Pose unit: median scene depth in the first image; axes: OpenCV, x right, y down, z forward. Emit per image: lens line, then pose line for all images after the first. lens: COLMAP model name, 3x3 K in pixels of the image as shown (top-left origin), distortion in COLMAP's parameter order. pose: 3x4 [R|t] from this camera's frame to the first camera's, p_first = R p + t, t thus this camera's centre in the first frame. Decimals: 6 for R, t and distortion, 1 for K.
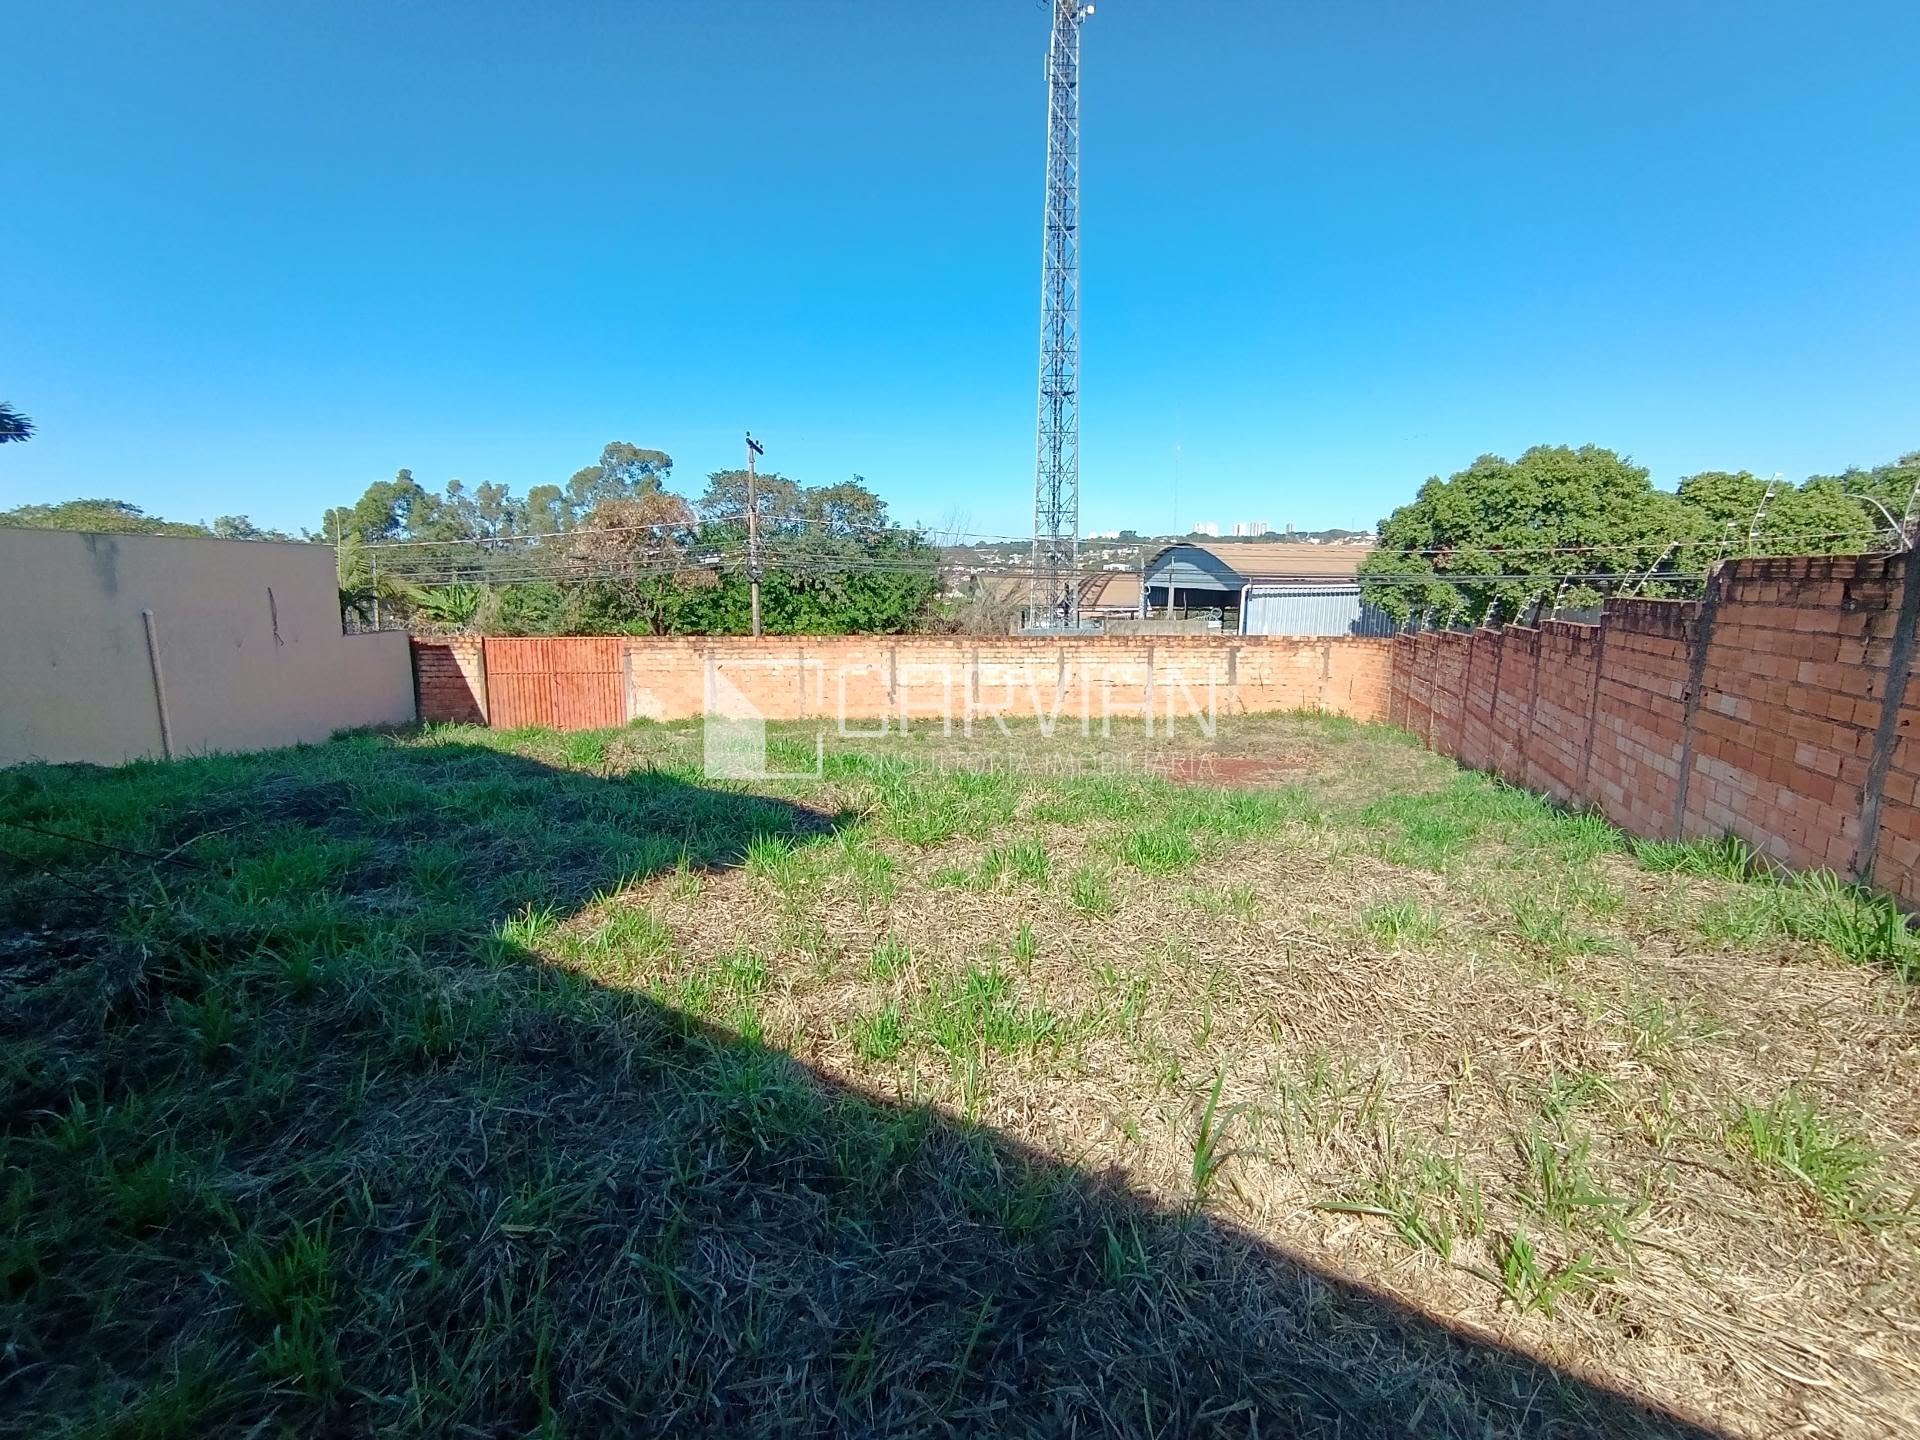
lens RADIAL K [[872.1, 0, 960.0], [0, 872.1, 720.0], [0, 0, 1]] dist [-0.031074, 0.018660]
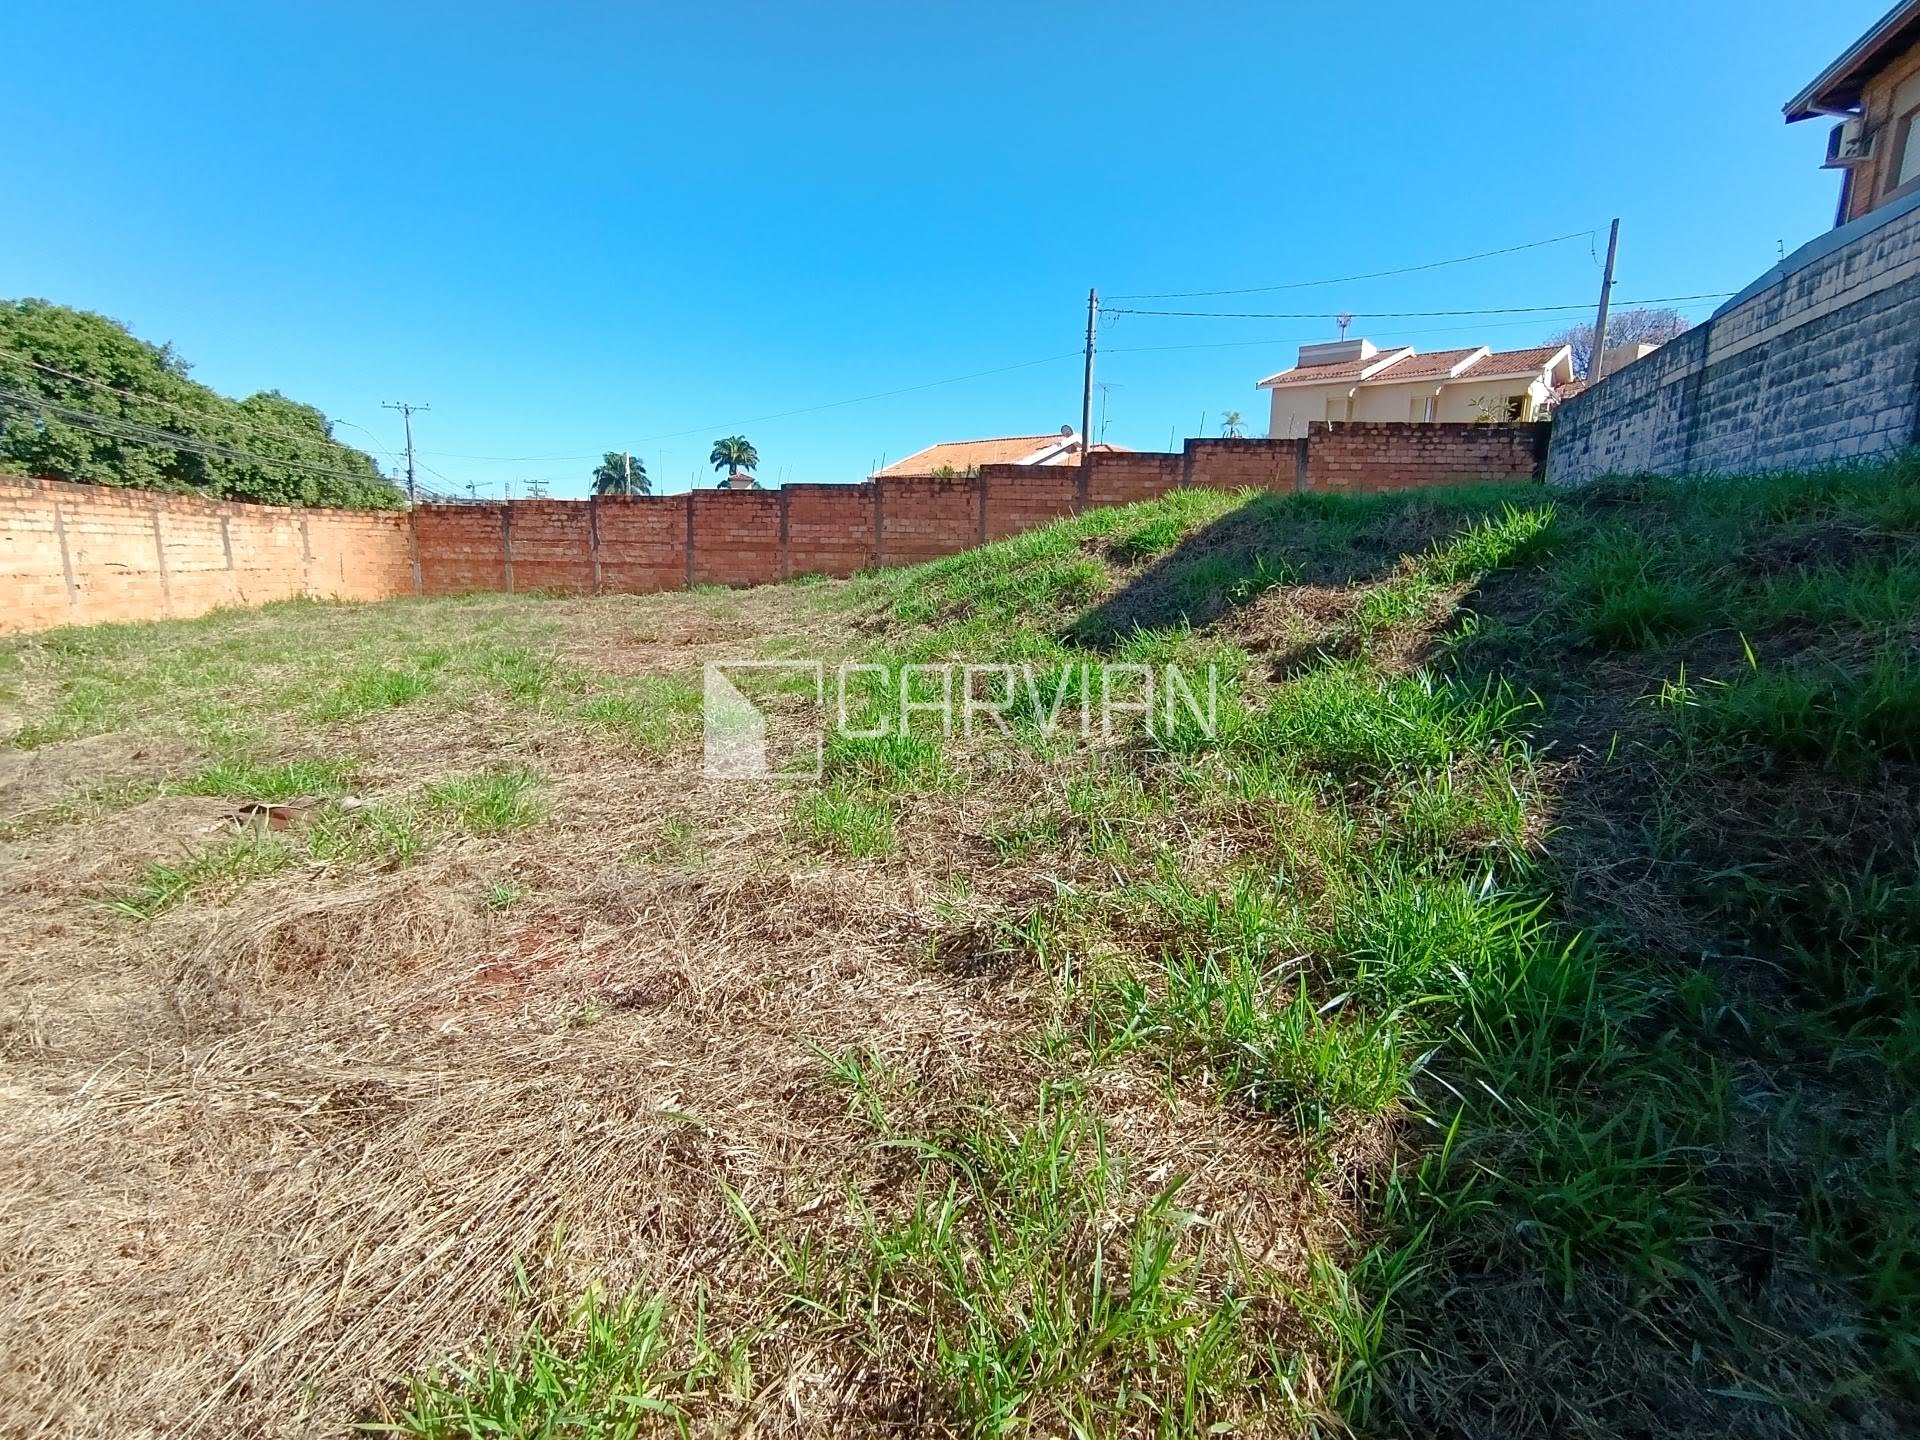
lens RADIAL K [[872.1, 0, 960.0], [0, 872.1, 720.0], [0, 0, 1]] dist [-0.031074, 0.018660]
pose [[-0.240471, -0.179142, 0.953982, -0.388343], [0.125862, 0.968770, 0.213645, 0.003260], [-0.962462, 0.171445, -0.210414, 0.407133]]
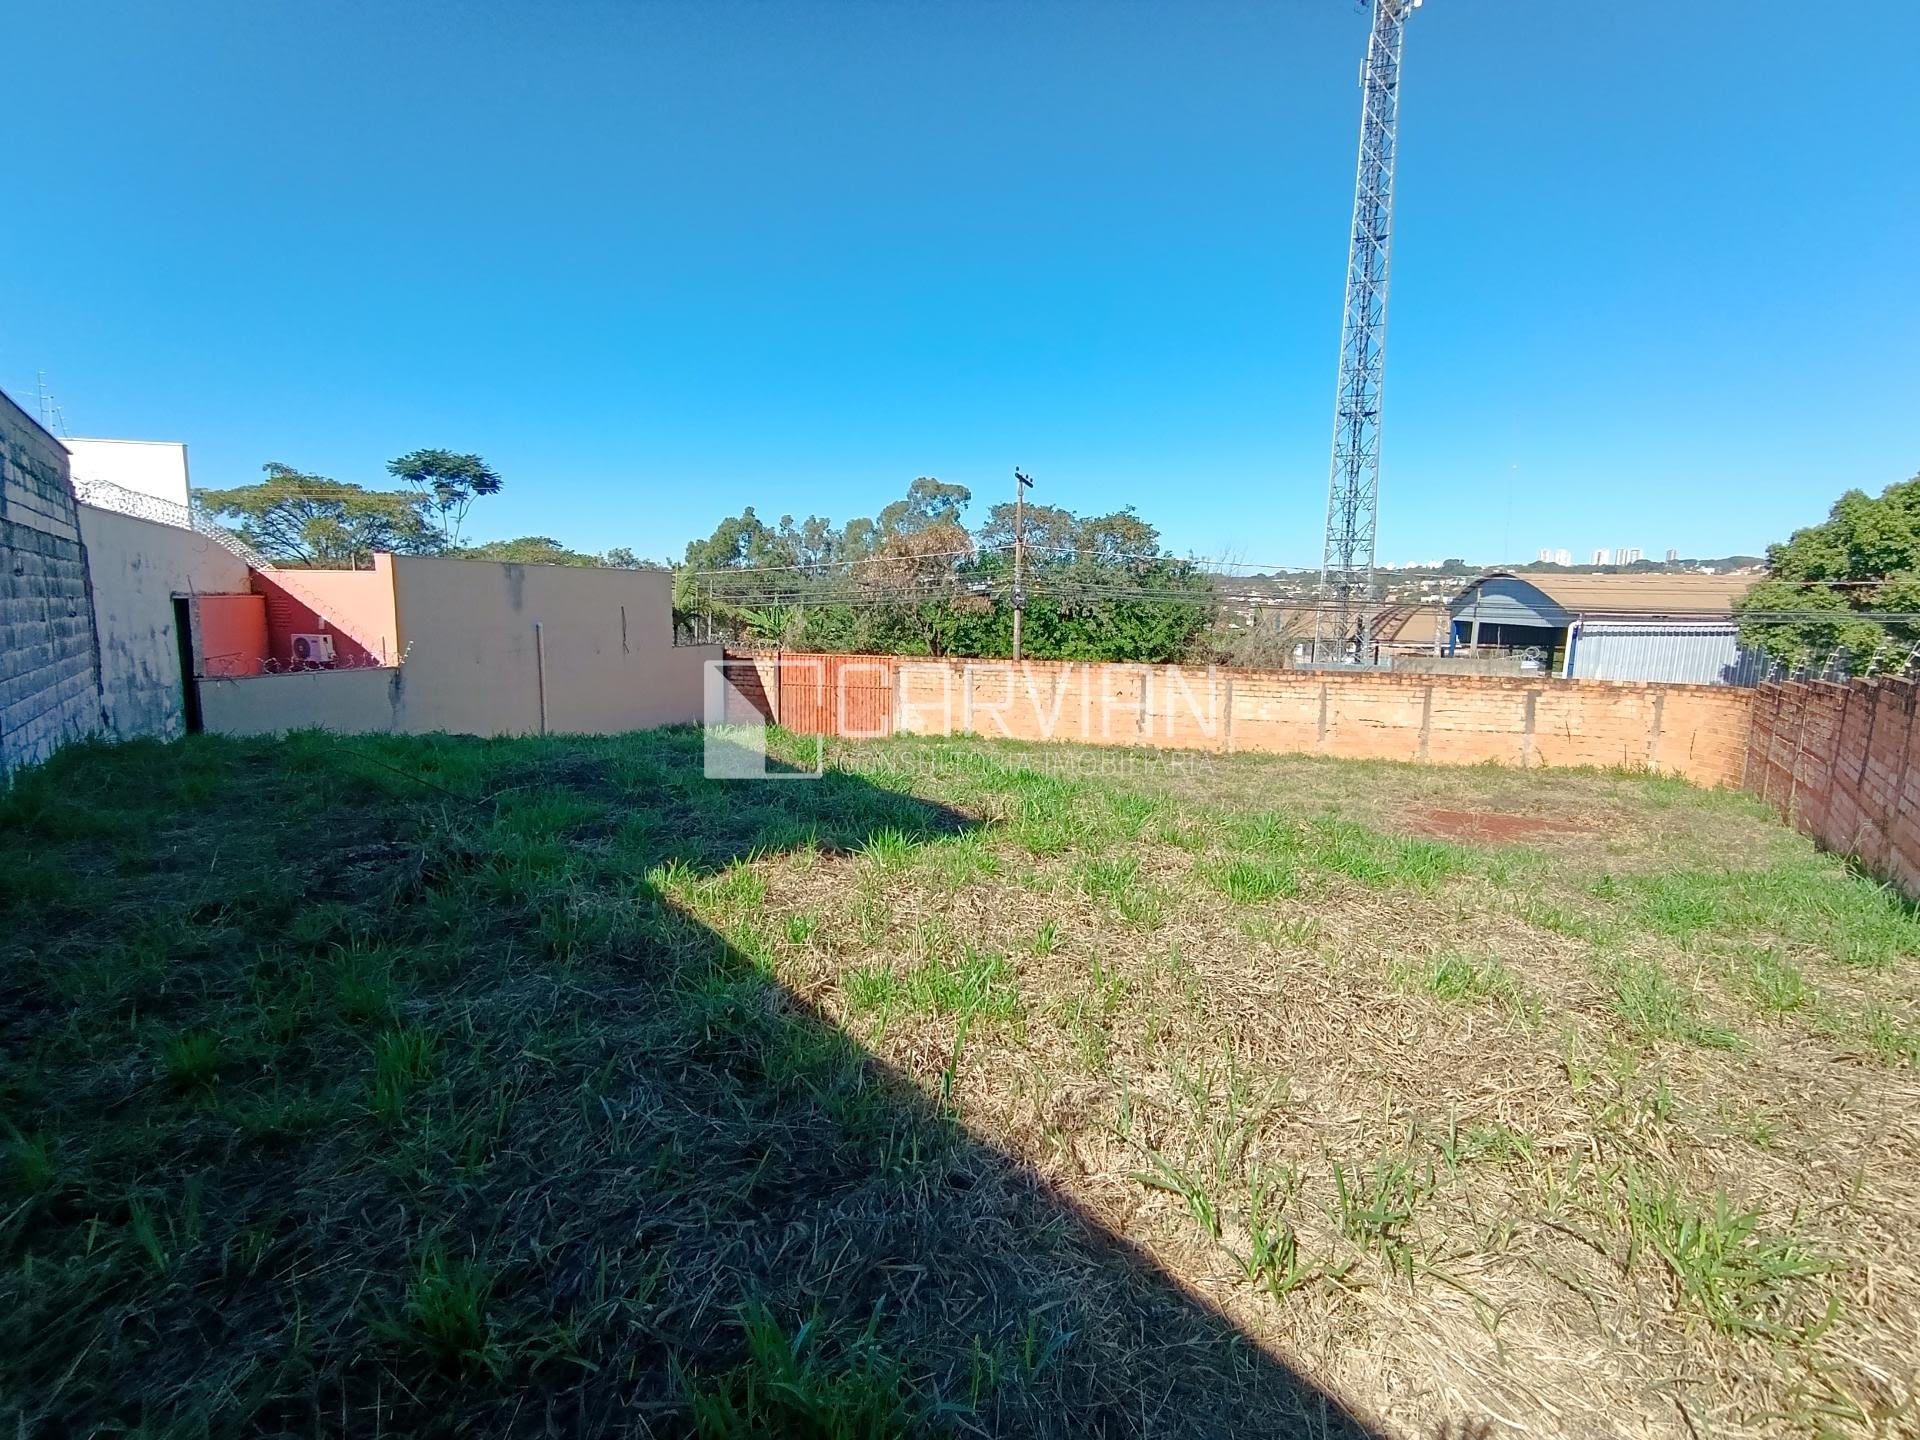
lens RADIAL K [[868.3, 0, 960.0], [0, 868.3, 720.0], [0, 0, 1]] dist [-0.034120, 0.025860]
pose [[0.946861, 0.055600, -0.316801, 0.028686], [-0.065365, 0.997655, -0.020272, 0.001080], [0.314931, 0.039903, 0.948275, -0.007245]]
